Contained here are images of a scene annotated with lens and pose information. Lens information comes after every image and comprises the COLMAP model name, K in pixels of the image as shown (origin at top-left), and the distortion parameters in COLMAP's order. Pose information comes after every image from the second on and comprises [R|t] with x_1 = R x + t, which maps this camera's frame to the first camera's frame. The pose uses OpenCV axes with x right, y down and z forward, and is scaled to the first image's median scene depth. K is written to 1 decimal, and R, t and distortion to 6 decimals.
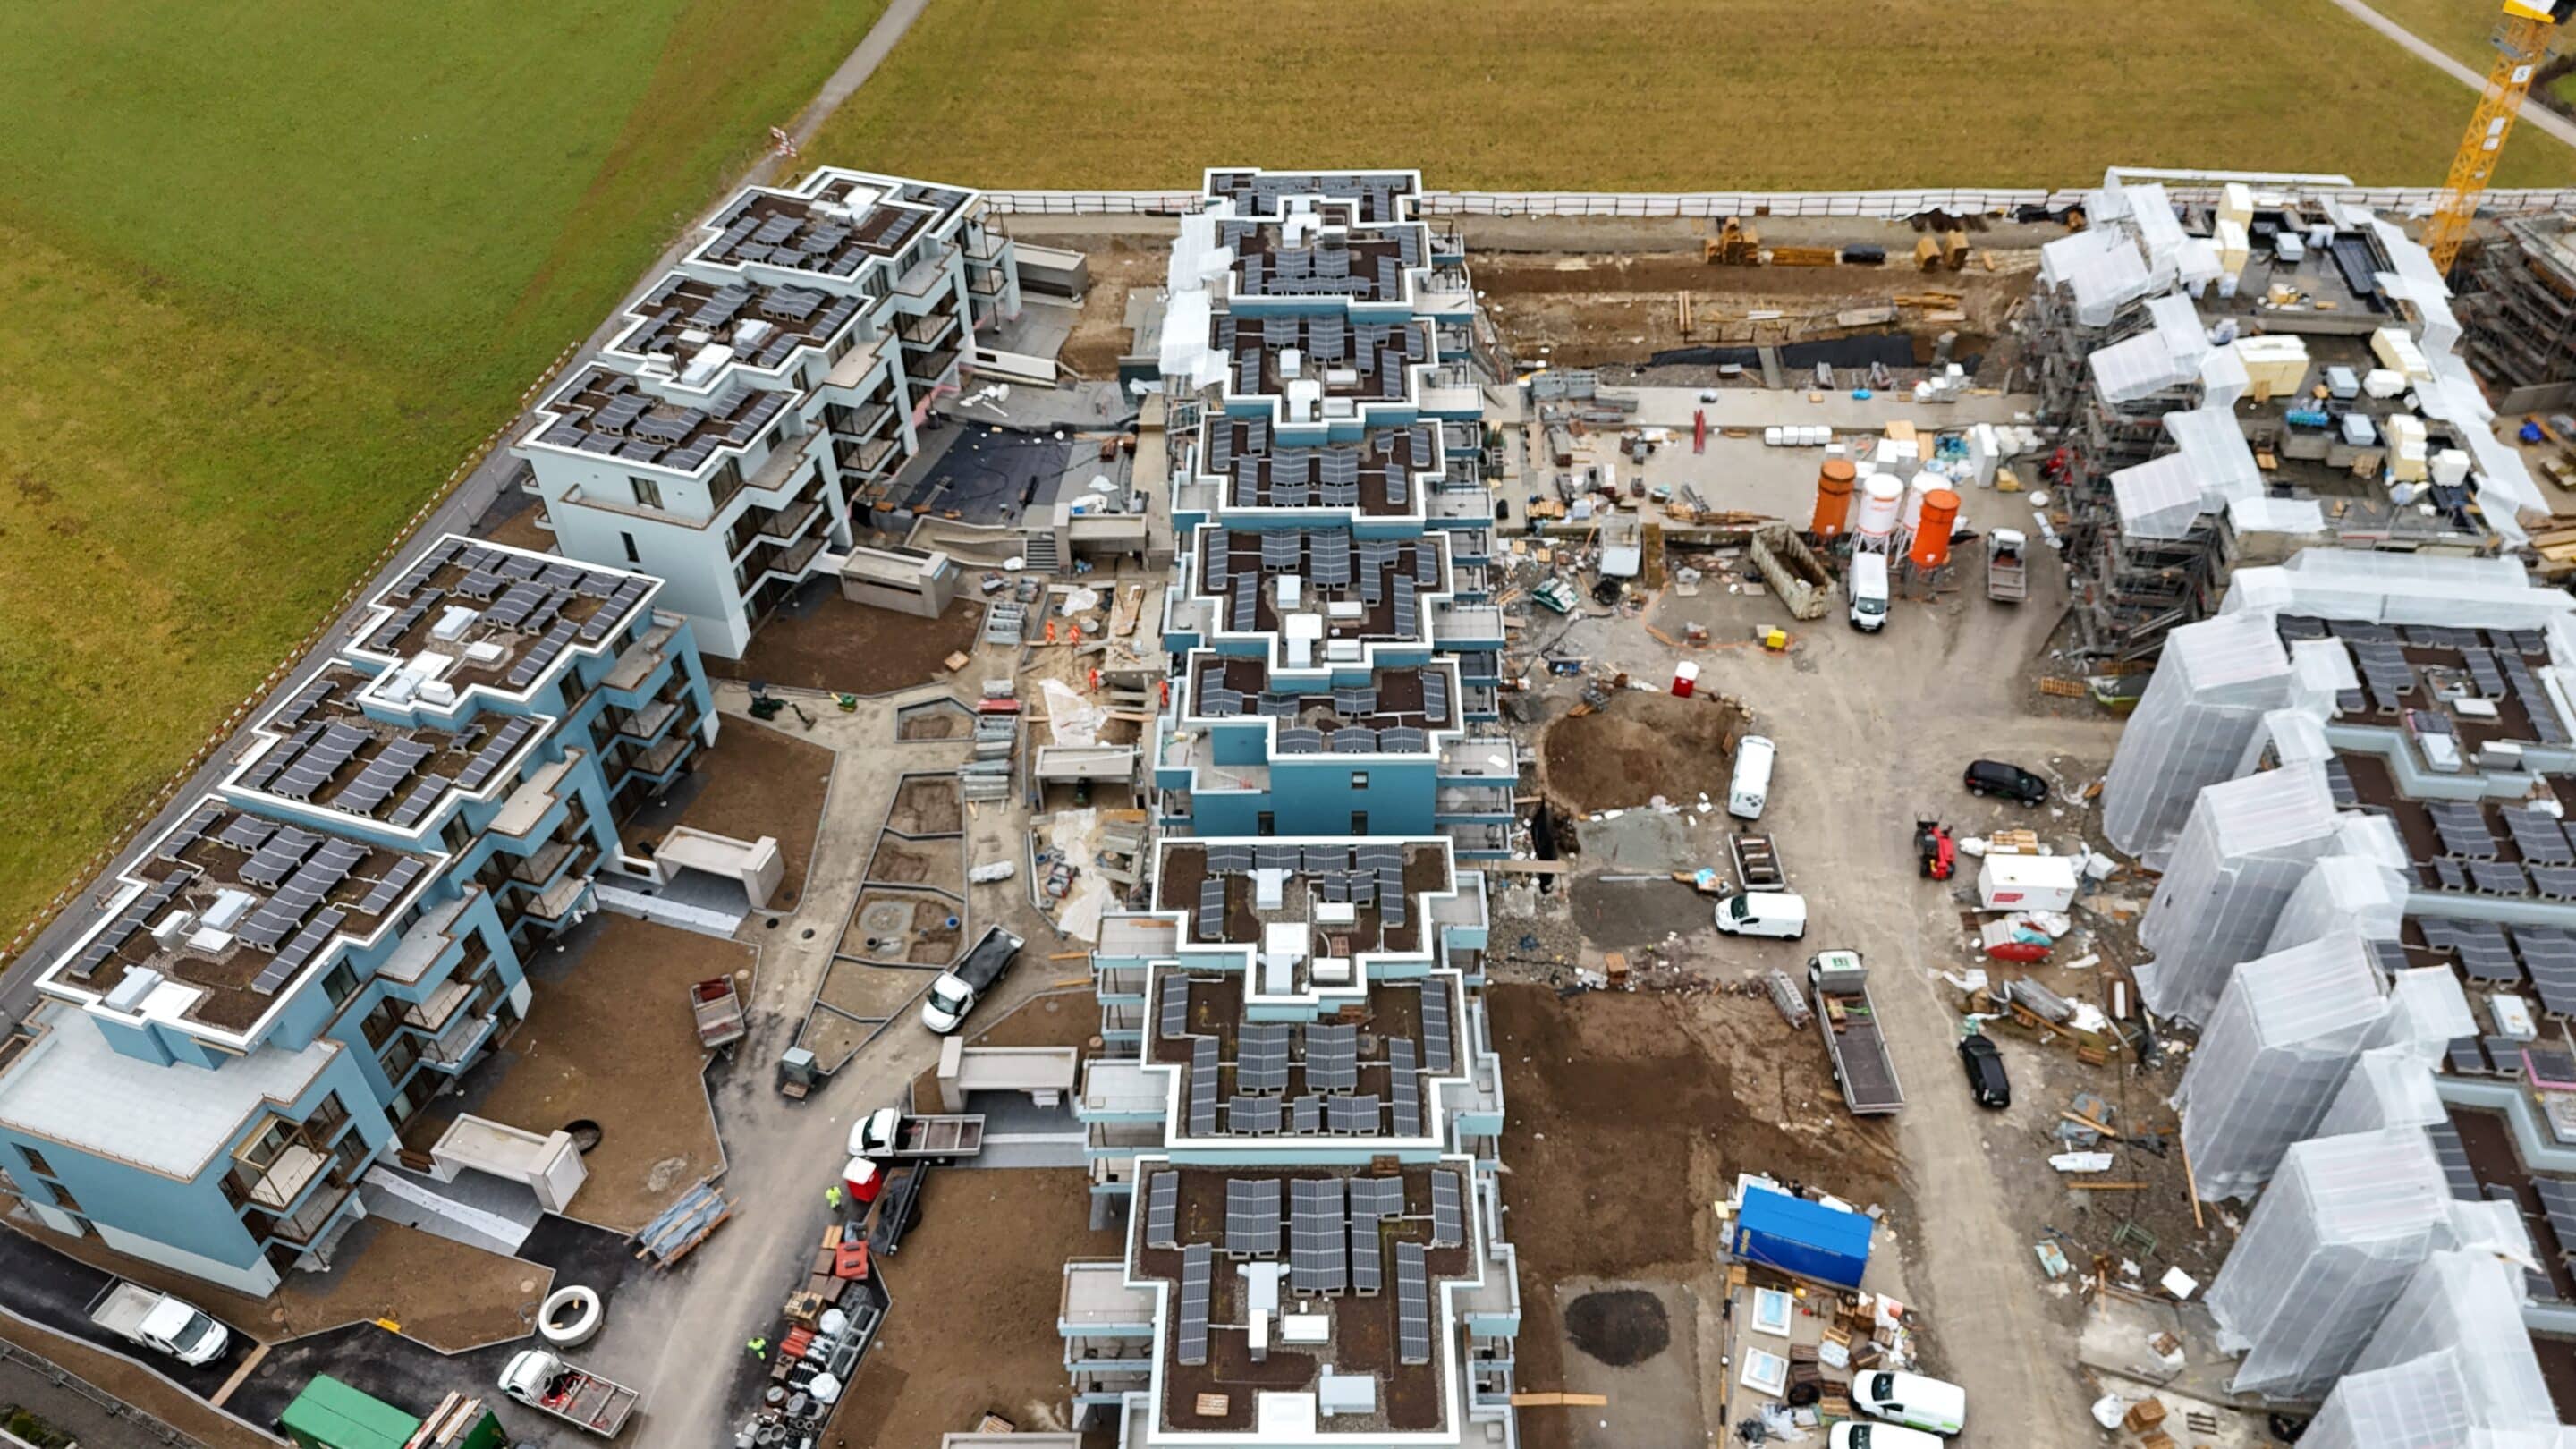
lens RADIAL K [[1879.9, 0, 1288.0], [0, 1879.9, 724.5], [0, 0, 1]] dist [0.084655, -0.078072]
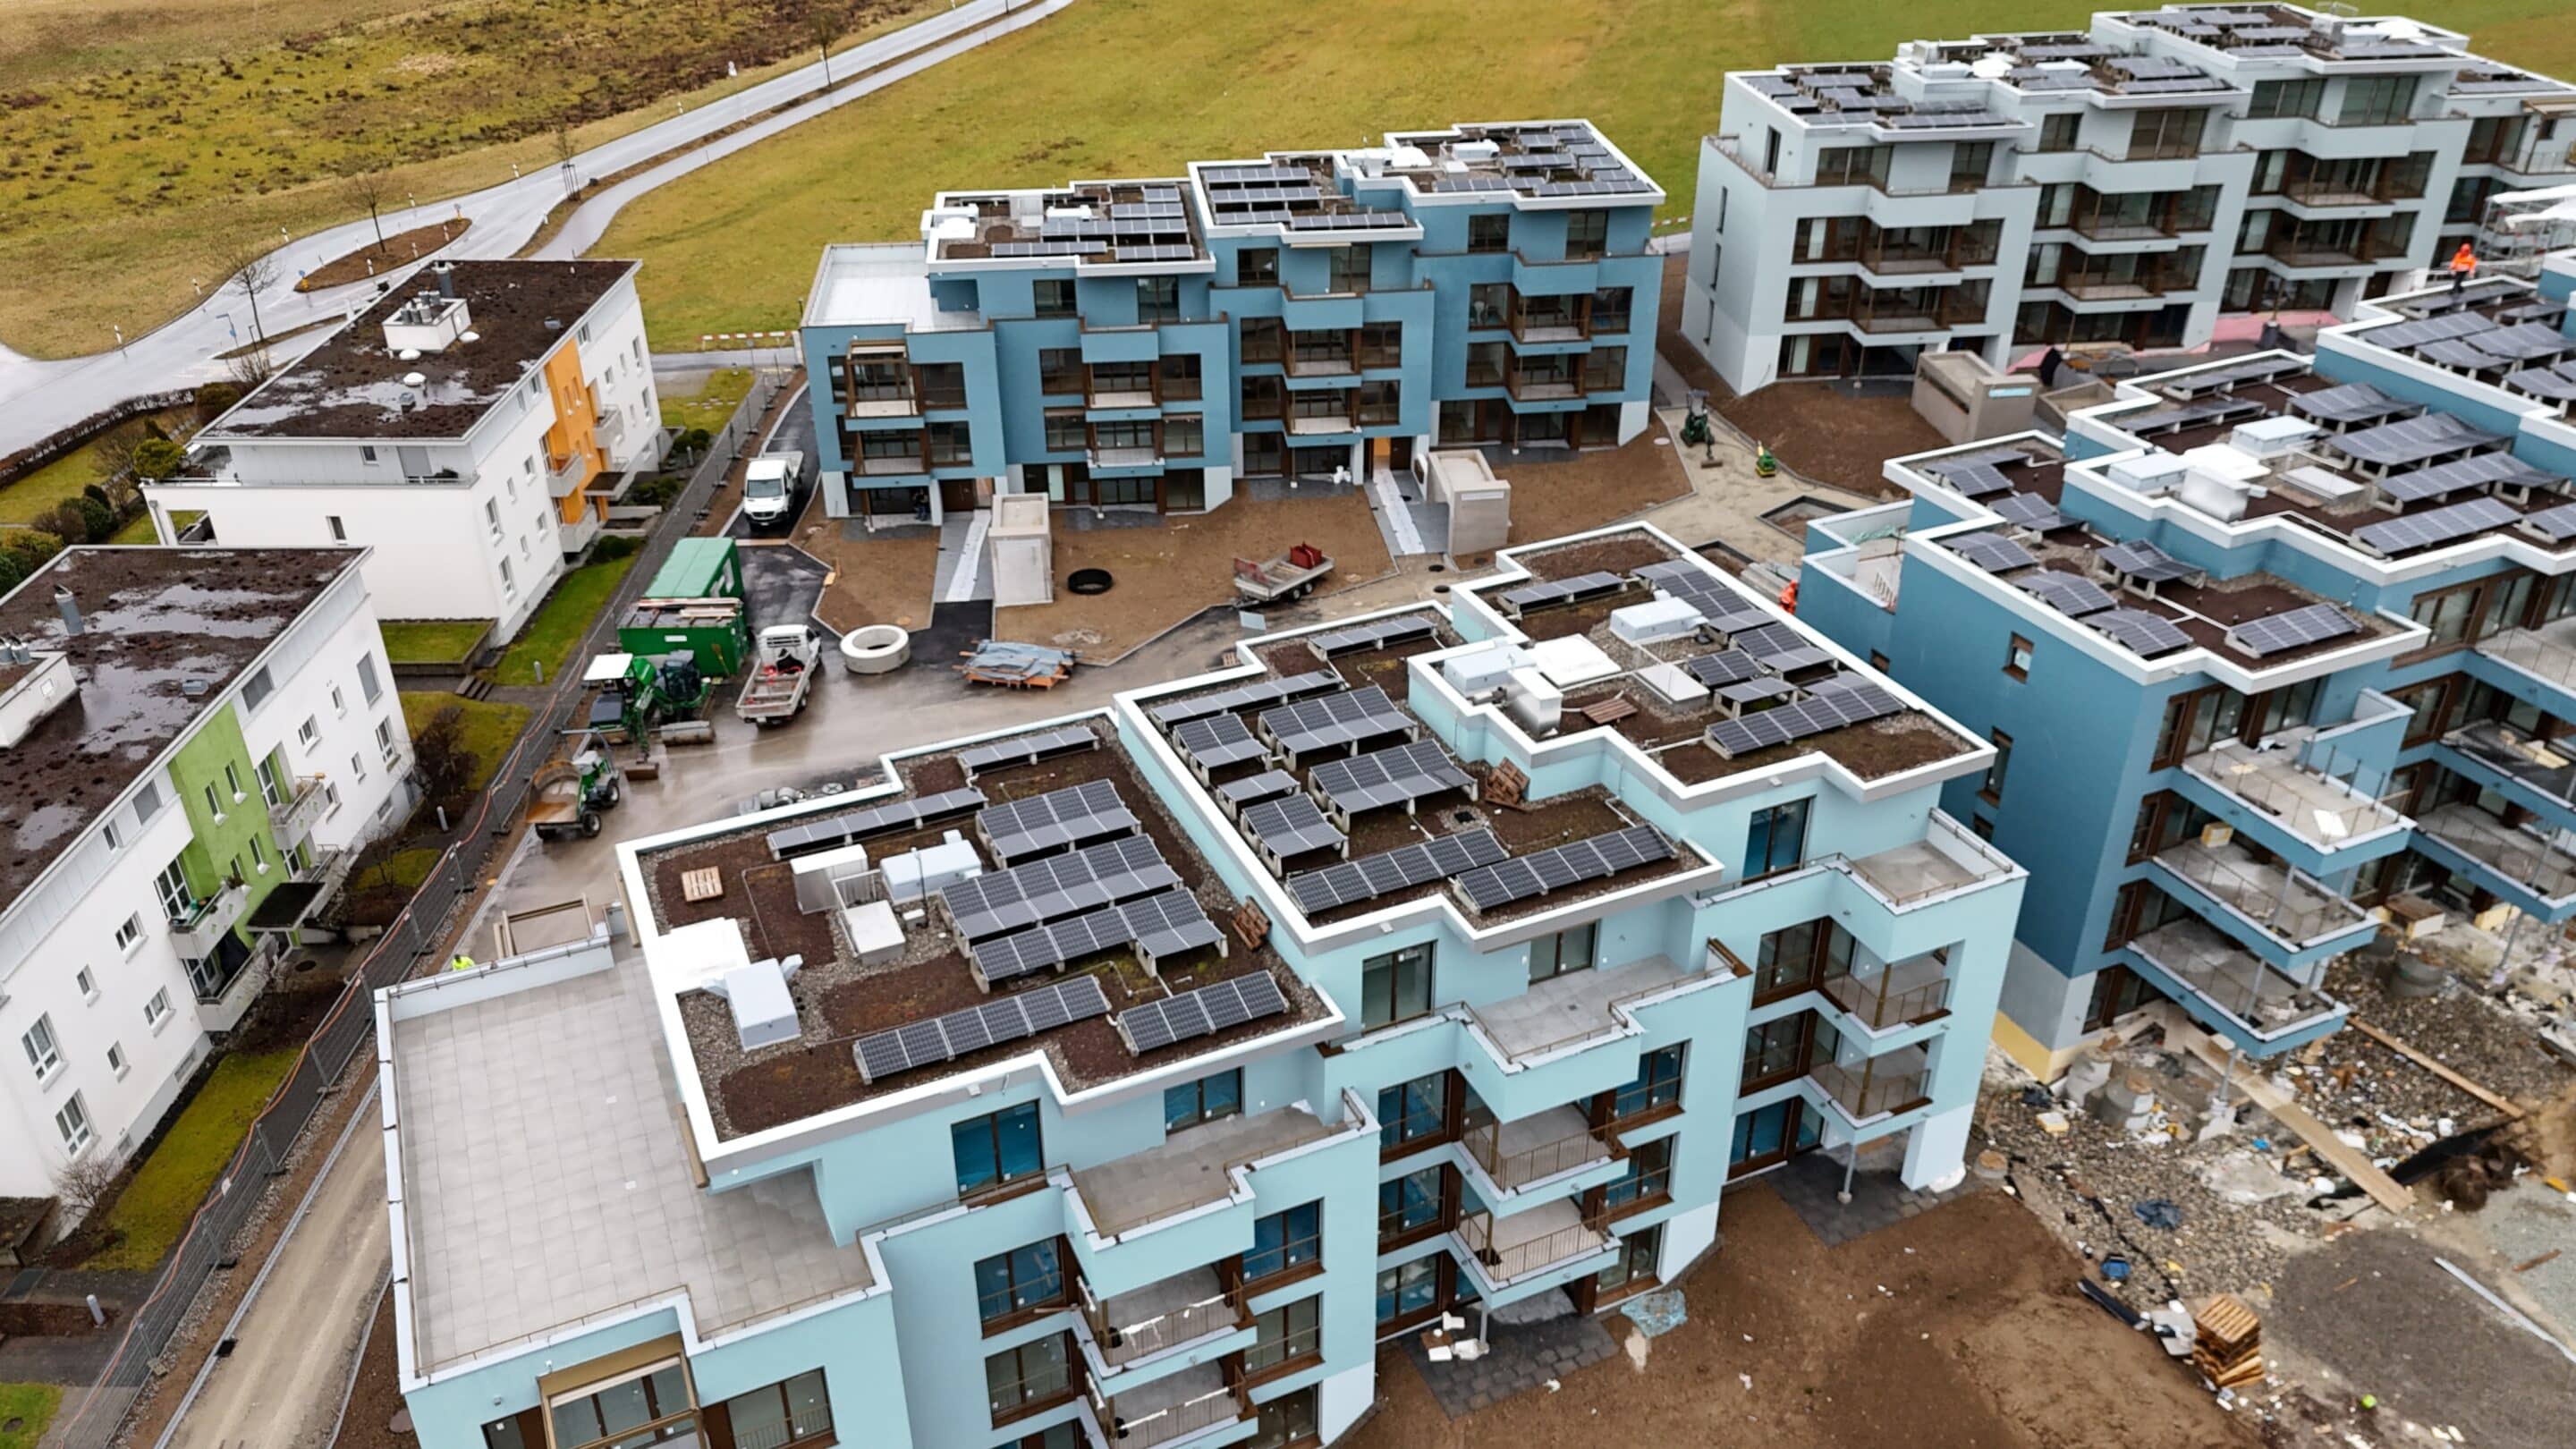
lens RADIAL K [[1899.2, 0, 1288.0], [0, 1899.2, 724.5], [0, 0, 1]] dist [0.106109, -0.137057]
pose [[0.425145, 0.467988, -0.774751, 0.334591], [-0.608943, 0.781169, 0.137707, 0.084687], [0.669657, 0.413234, 0.617088, 0.503956]]
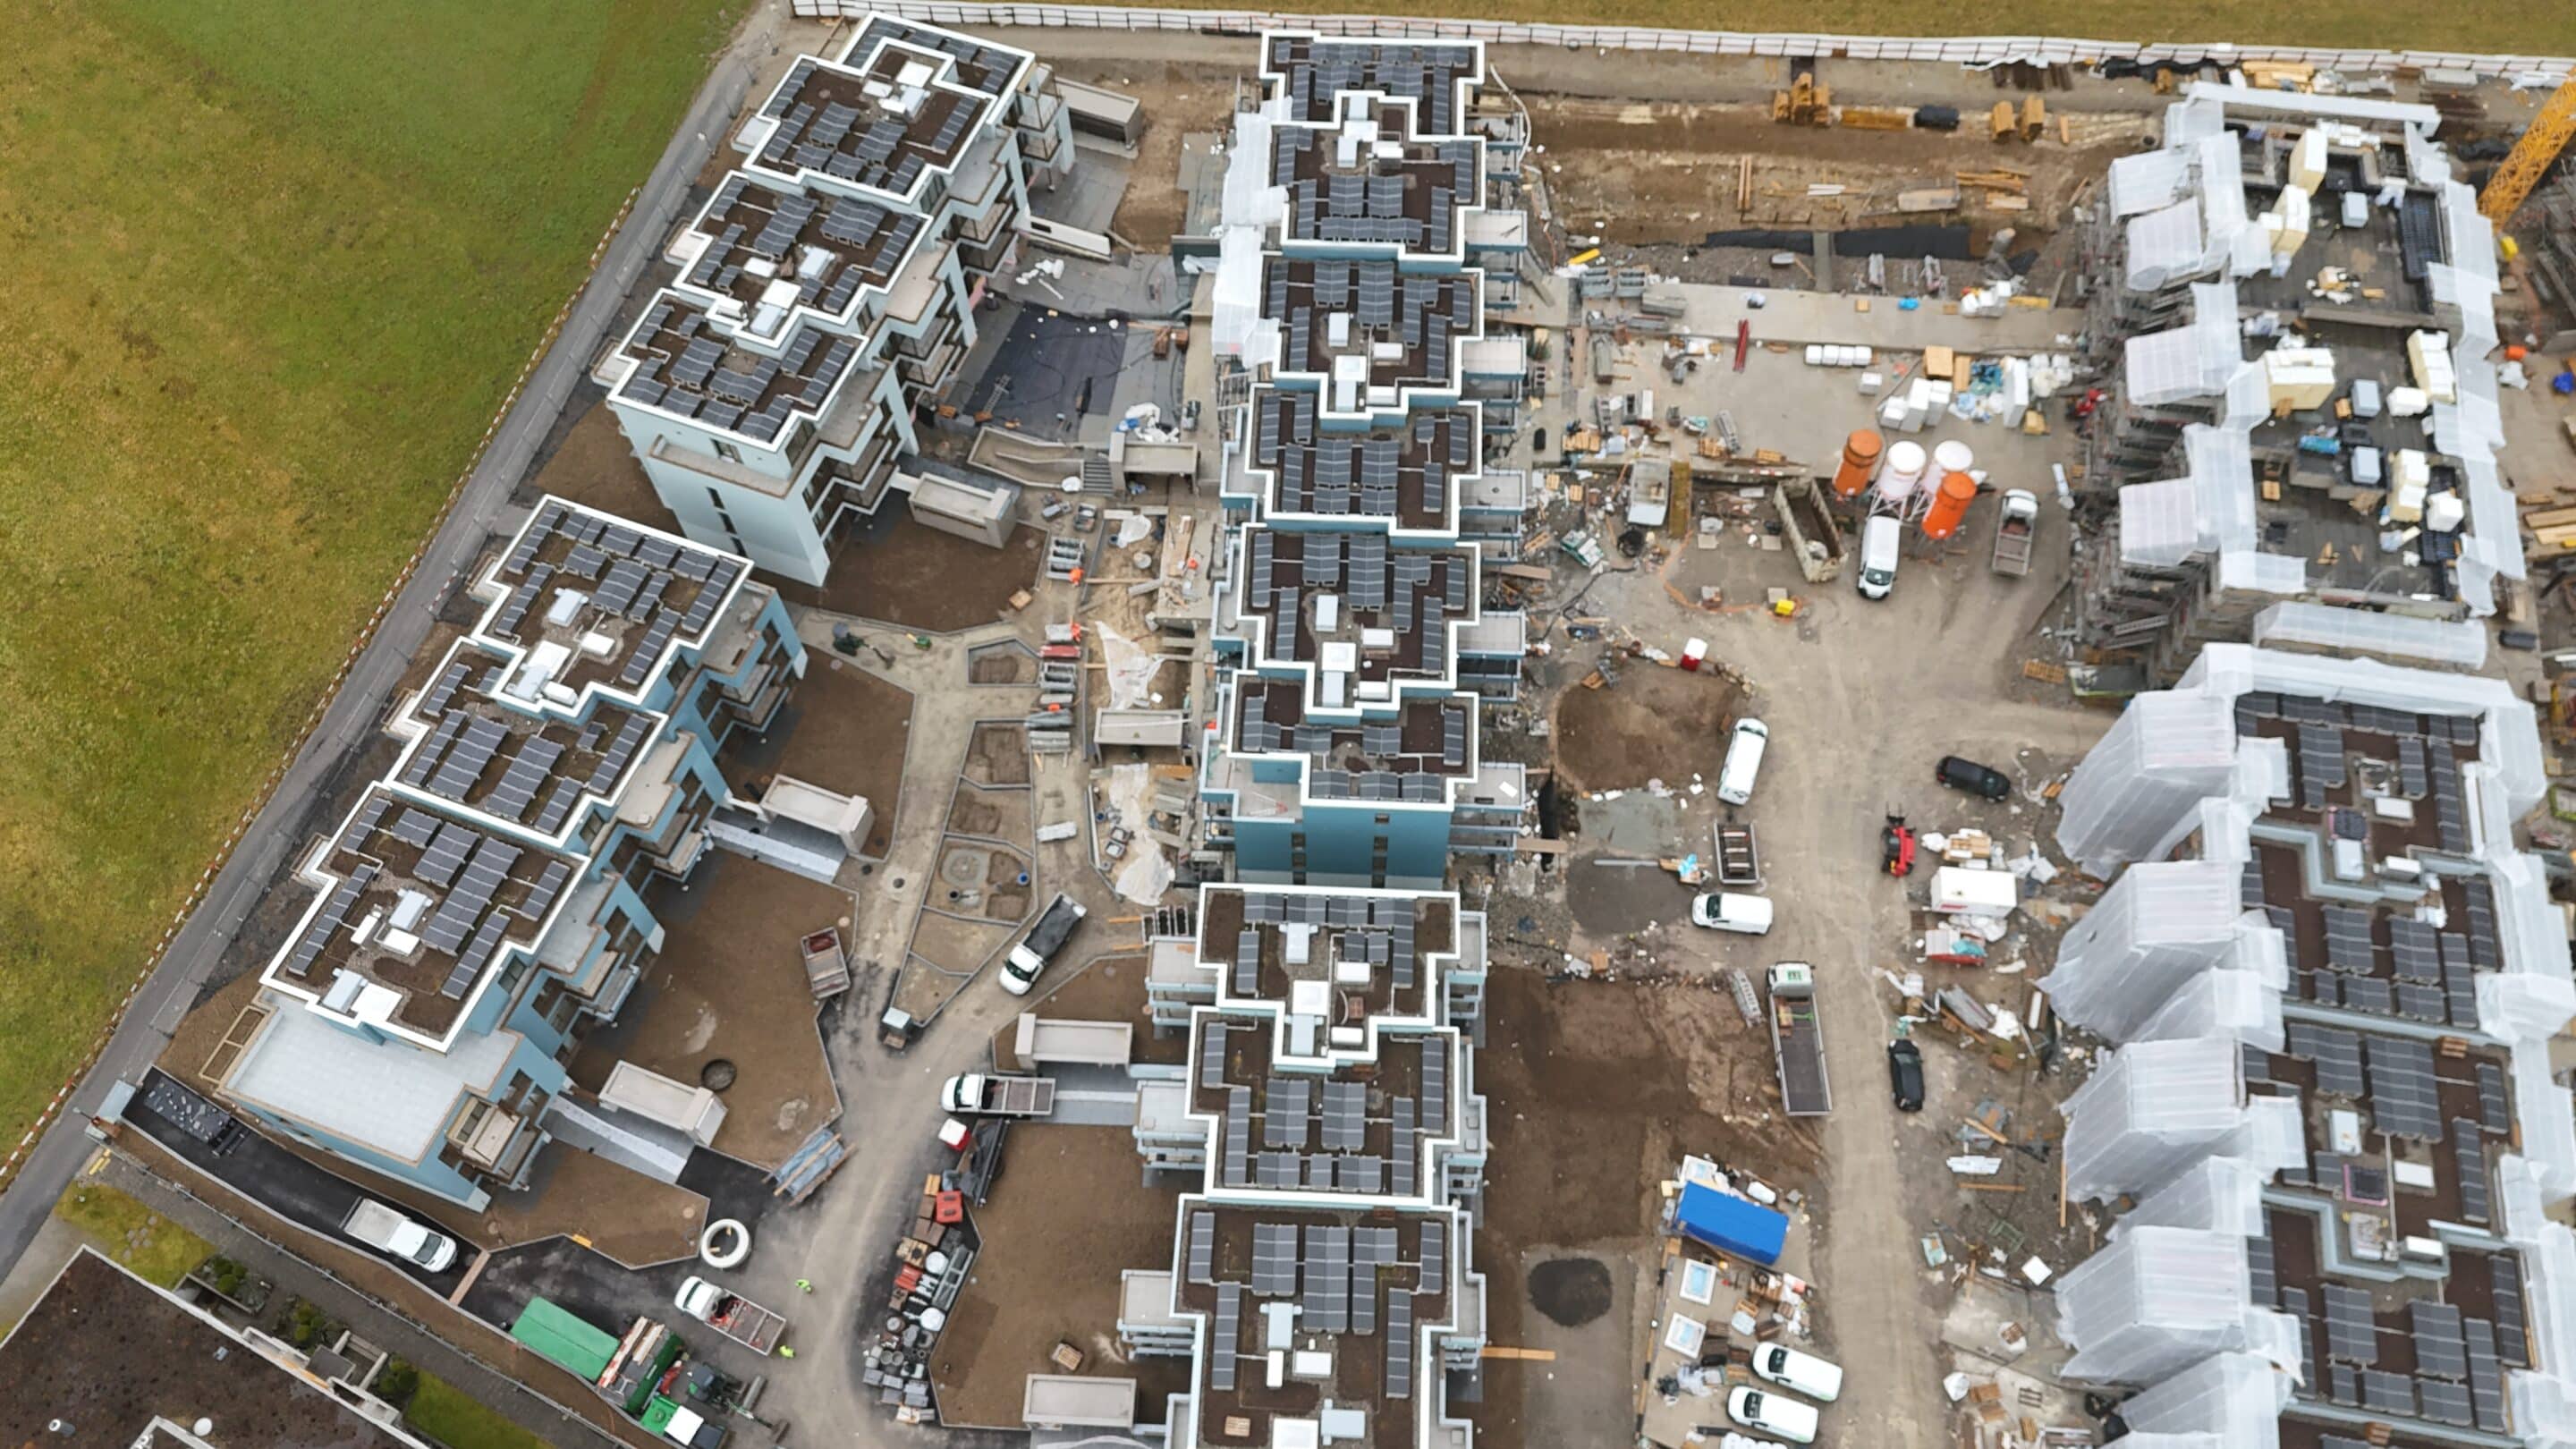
lens RADIAL K [[1879.9, 0, 1288.0], [0, 1879.9, 724.5], [0, 0, 1]] dist [0.084655, -0.078072]
pose [[0.999148, 0.035194, -0.021542, 0.003623], [-0.026622, 0.948680, 0.315115, -0.343819], [0.031526, -0.314273, 0.948809, -0.047658]]
